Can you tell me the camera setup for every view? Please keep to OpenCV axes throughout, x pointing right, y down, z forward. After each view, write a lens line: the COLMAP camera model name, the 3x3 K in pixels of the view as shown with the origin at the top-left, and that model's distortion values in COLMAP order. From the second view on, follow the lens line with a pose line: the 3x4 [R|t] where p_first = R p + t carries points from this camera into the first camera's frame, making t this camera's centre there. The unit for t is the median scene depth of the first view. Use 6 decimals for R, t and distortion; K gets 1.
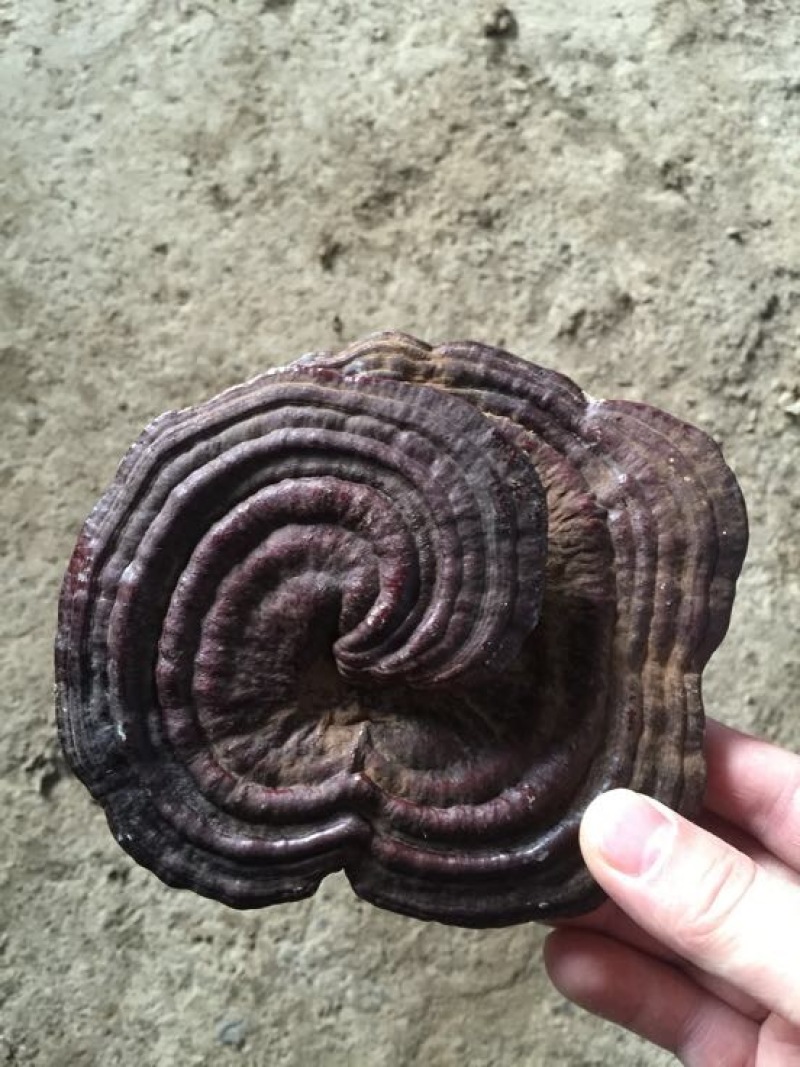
lens RADIAL K [[870.9, 0, 400.9], [0, 870.9, 535.0], [0, 0, 1]] dist [0.017289, -0.031592]
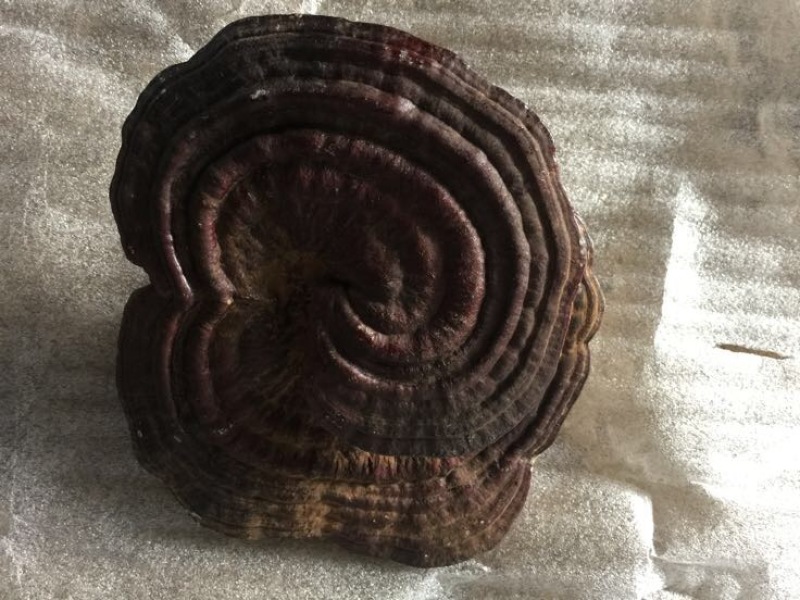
lens RADIAL K [[653.0, 0, 402.7], [0, 653.0, 300.2], [0, 0, 1]] dist [0.017289, -0.031592]
pose [[-0.021995, 0.949917, 0.311728, -0.333528], [-0.998790, -0.034595, 0.034946, 0.011620], [0.043980, -0.310582, 0.949529, 0.164638]]
